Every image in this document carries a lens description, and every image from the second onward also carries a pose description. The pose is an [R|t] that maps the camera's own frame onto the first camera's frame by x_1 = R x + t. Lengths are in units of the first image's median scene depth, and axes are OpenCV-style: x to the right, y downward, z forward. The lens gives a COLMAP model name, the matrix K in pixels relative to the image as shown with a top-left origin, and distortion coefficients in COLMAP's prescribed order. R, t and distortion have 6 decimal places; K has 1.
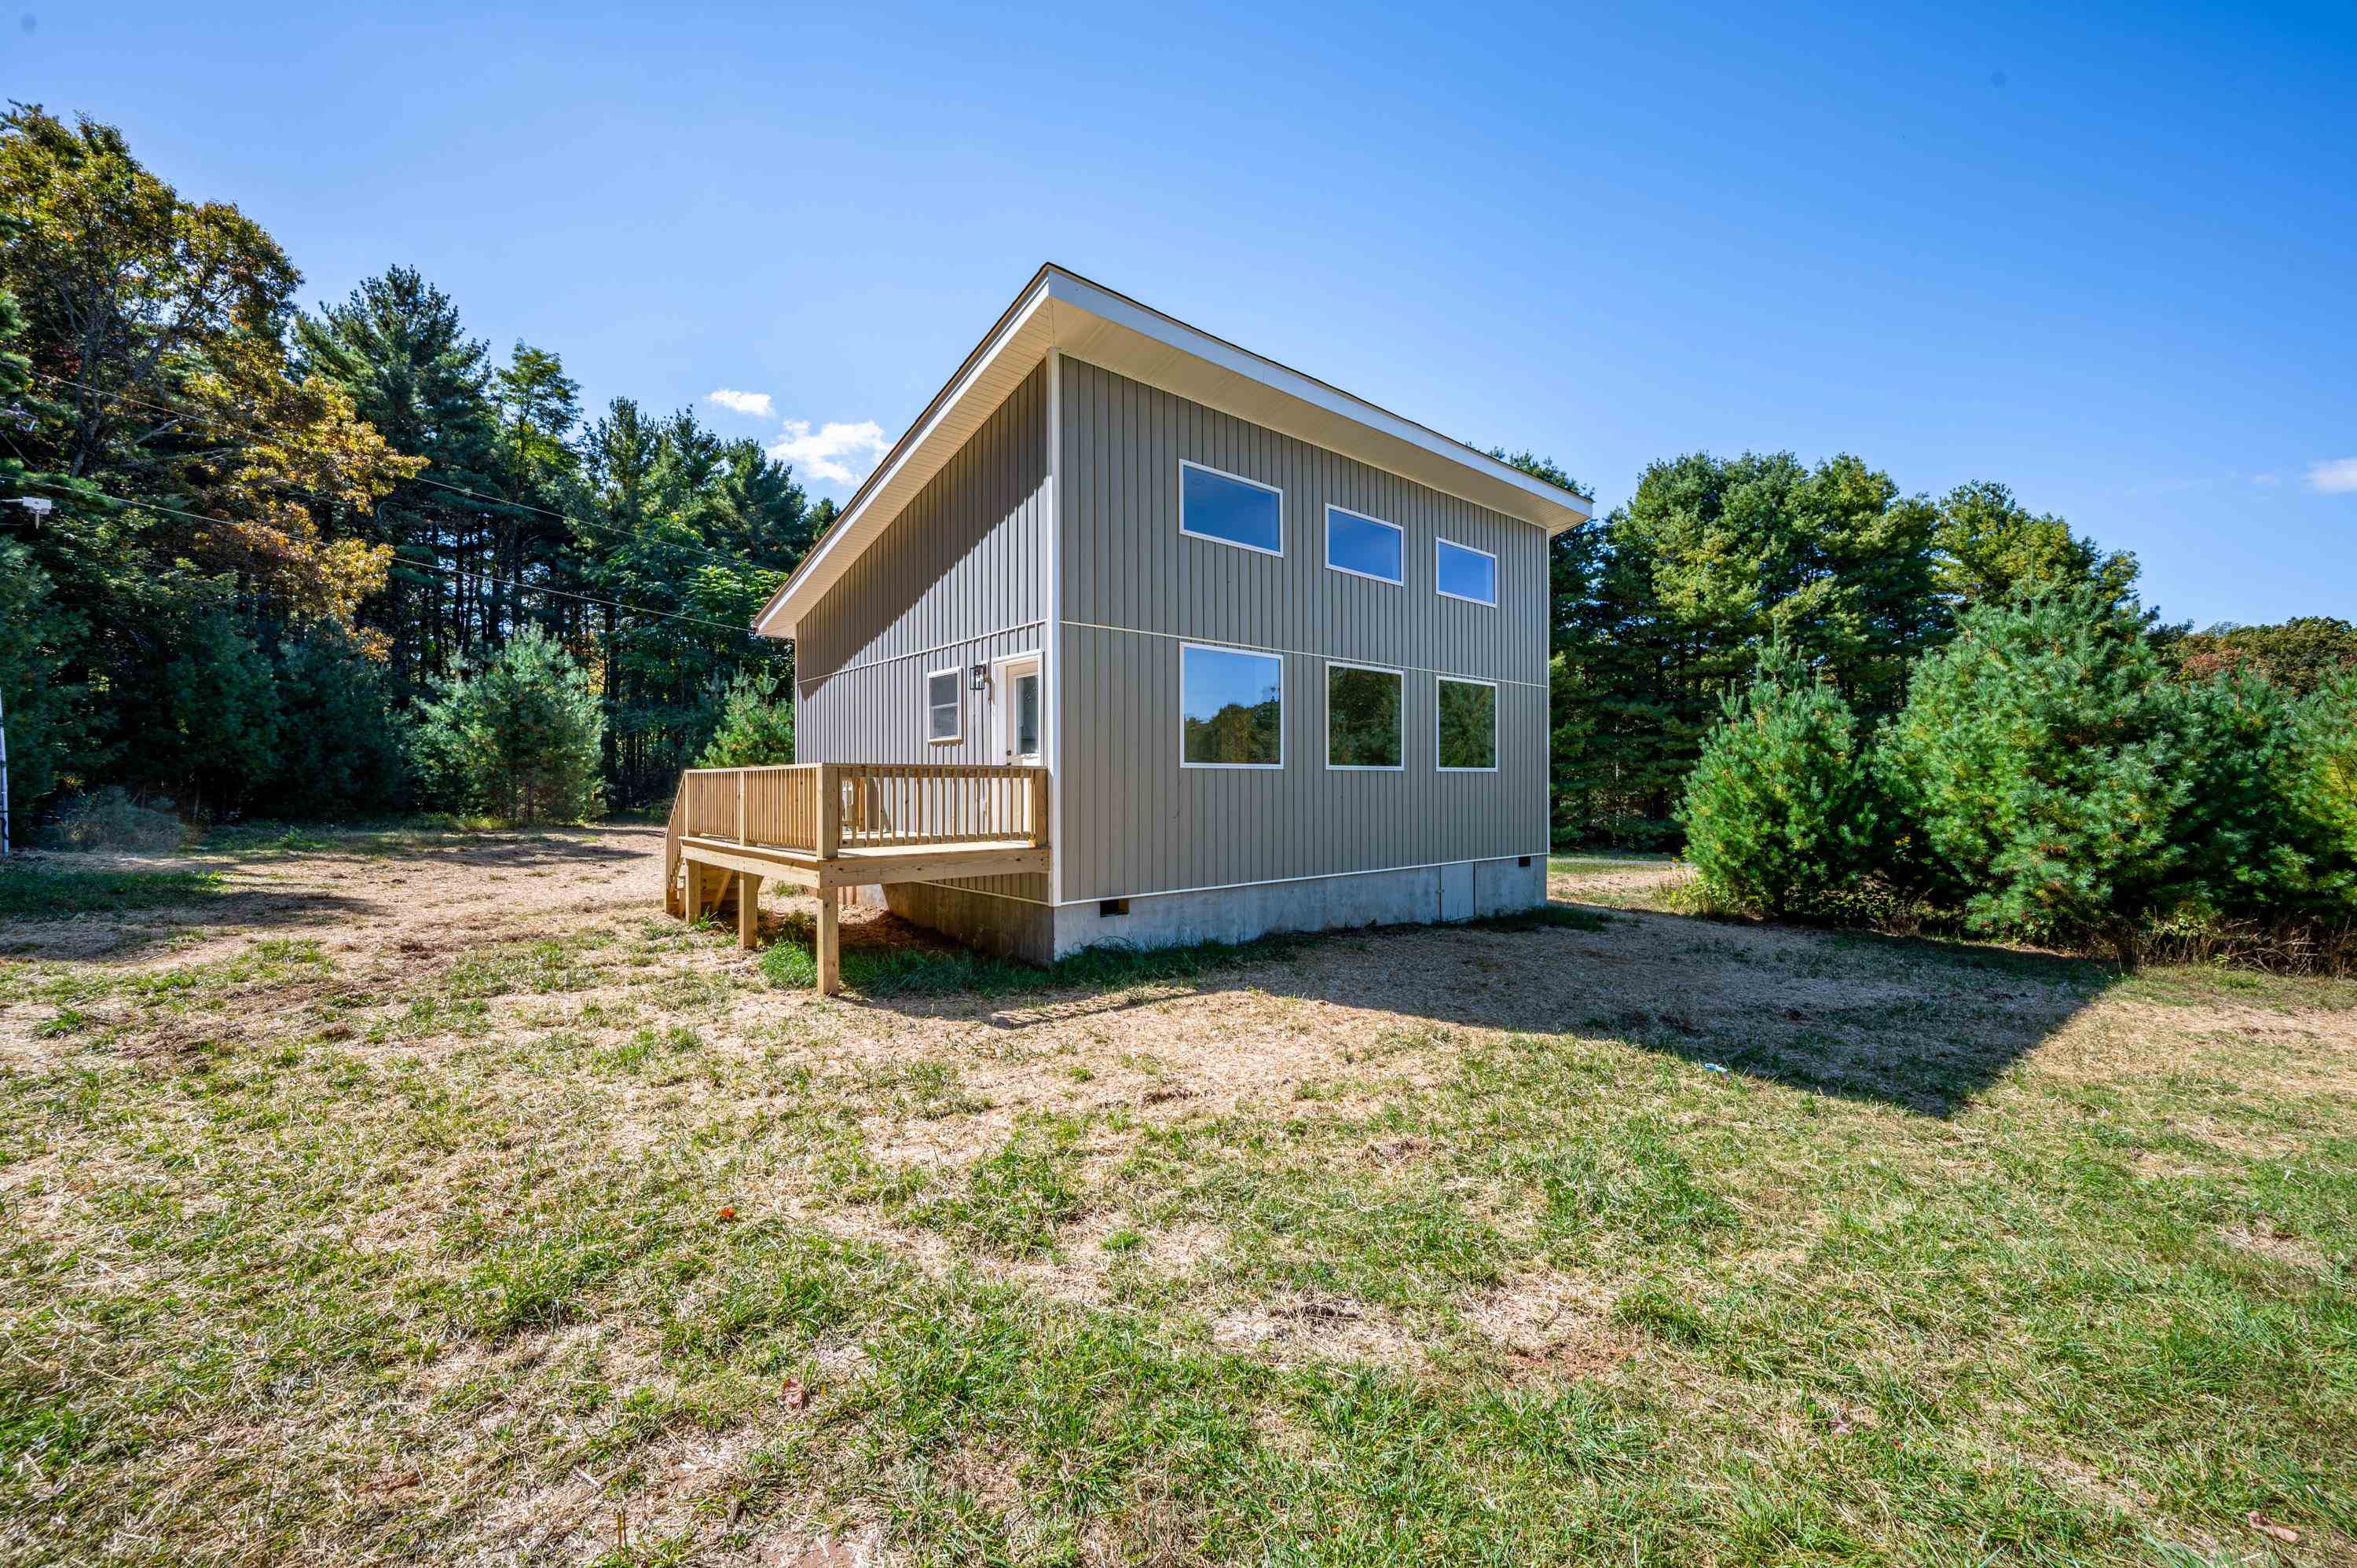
lens RADIAL K [[919.1, 0, 1174.4], [0, 919.1, 787.4], [0, 0, 1]] dist [-0.002557, 0.000383]
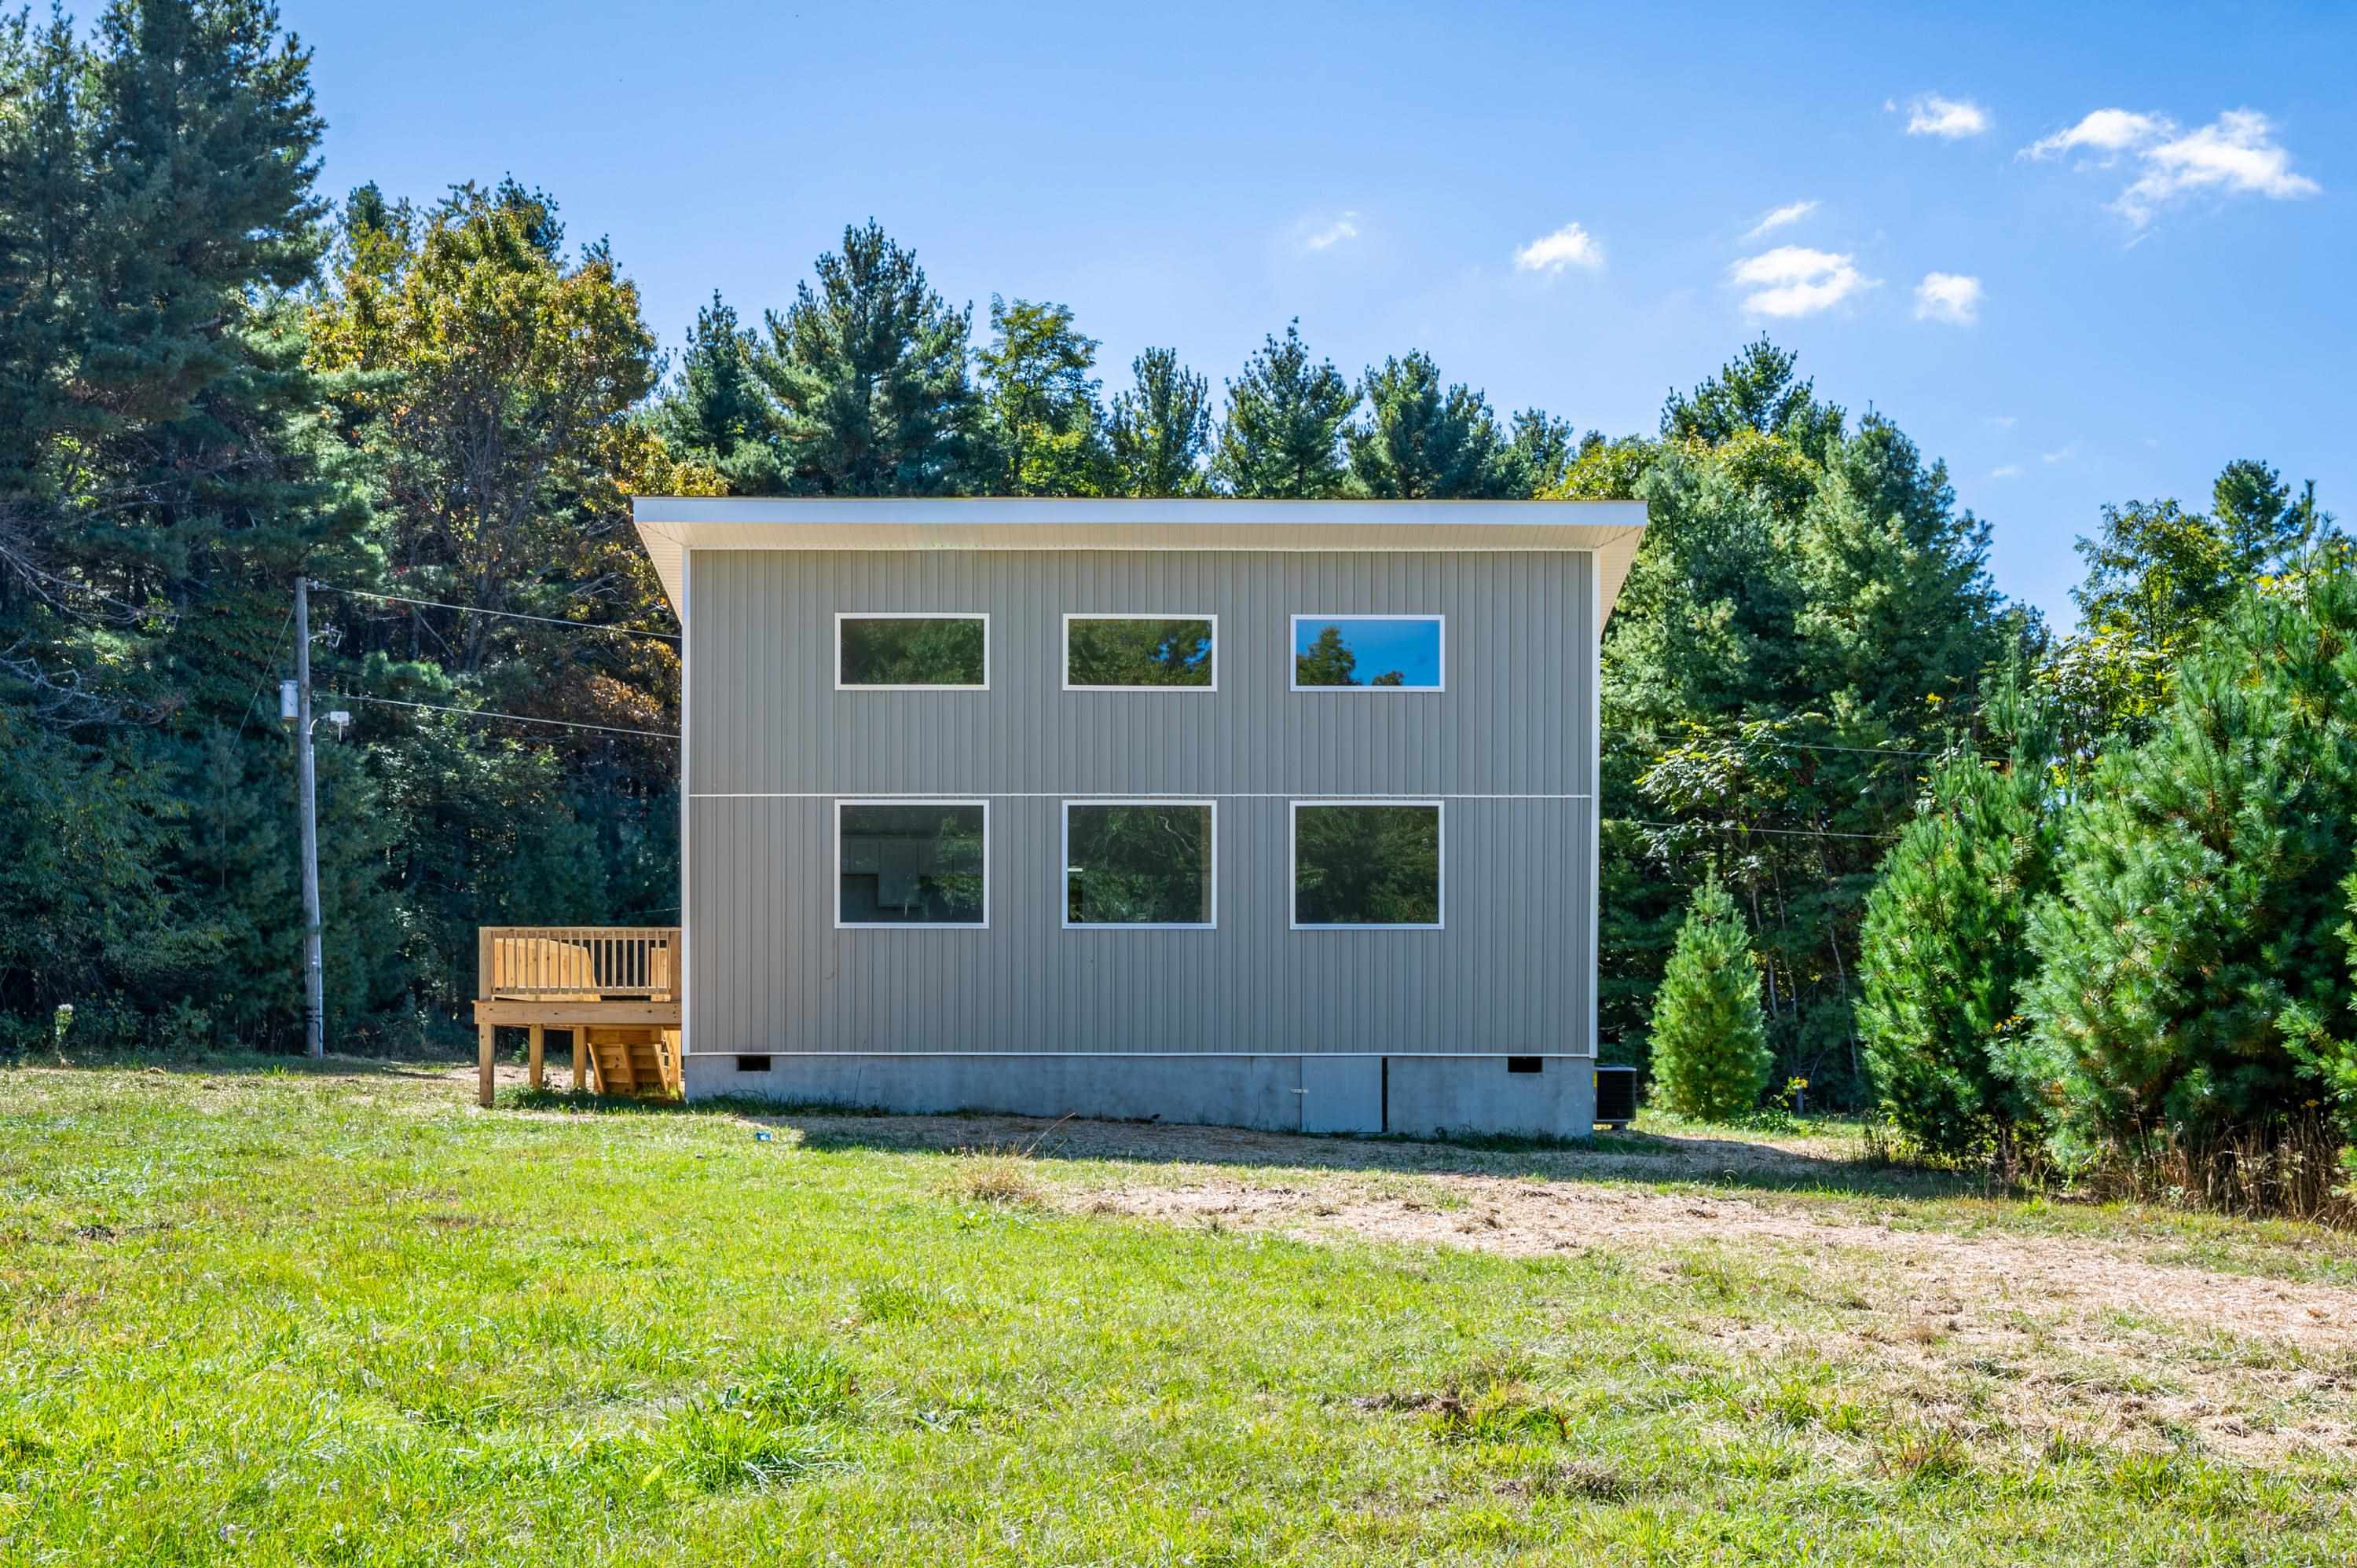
lens RADIAL K [[2483.7, 0, 1158.4], [0, 2483.7, 1075.3], [0, 0, 1]] dist [0.001361, 0.000000]
pose [[0.754456, 0.004769, -0.656333, 0.635613], [-0.006815, 0.999977, -0.000568, 0.042926], [0.656315, 0.004901, 0.754471, -0.245432]]
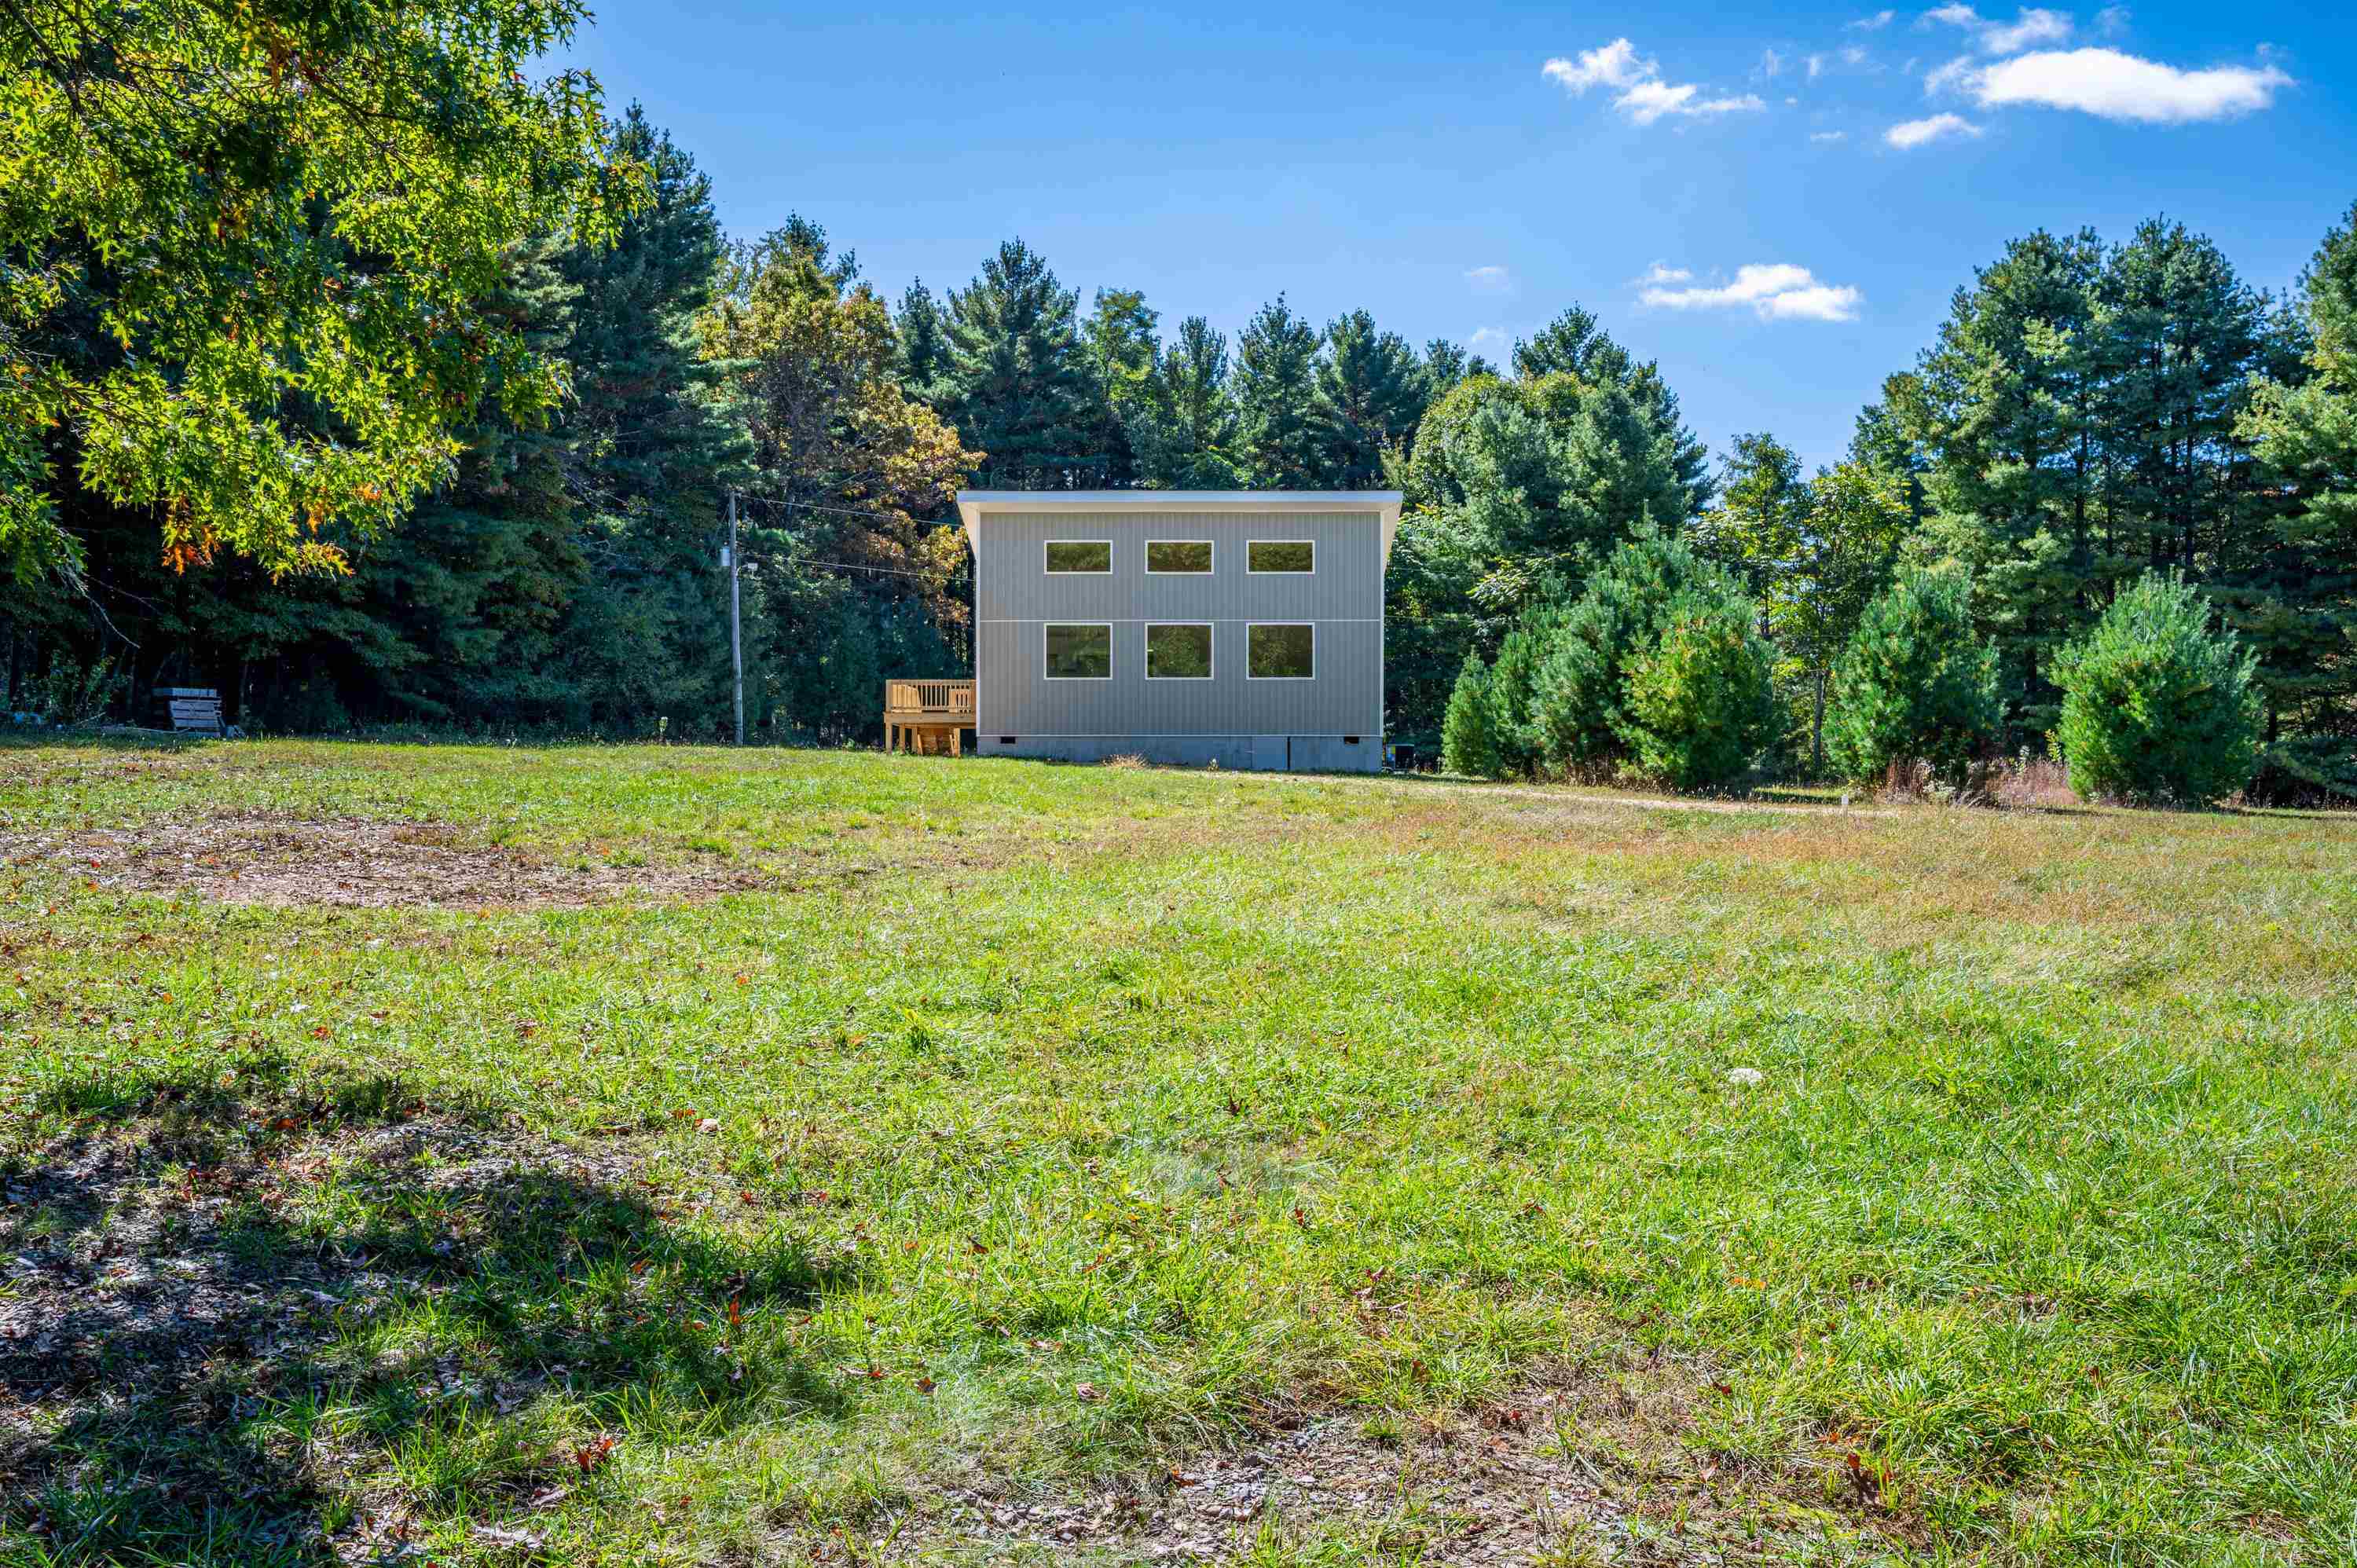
lens RADIAL K [[1995.6, 0, 1163.2], [0, 1995.6, 766.2], [0, 0, 1]] dist [-0.002984, 0.000018]
pose [[0.740611, -0.005669, -0.671910, 1.090419], [-0.004750, 0.999895, -0.013672, 0.079481], [0.671917, 0.013317, 0.740507, -0.748622]]
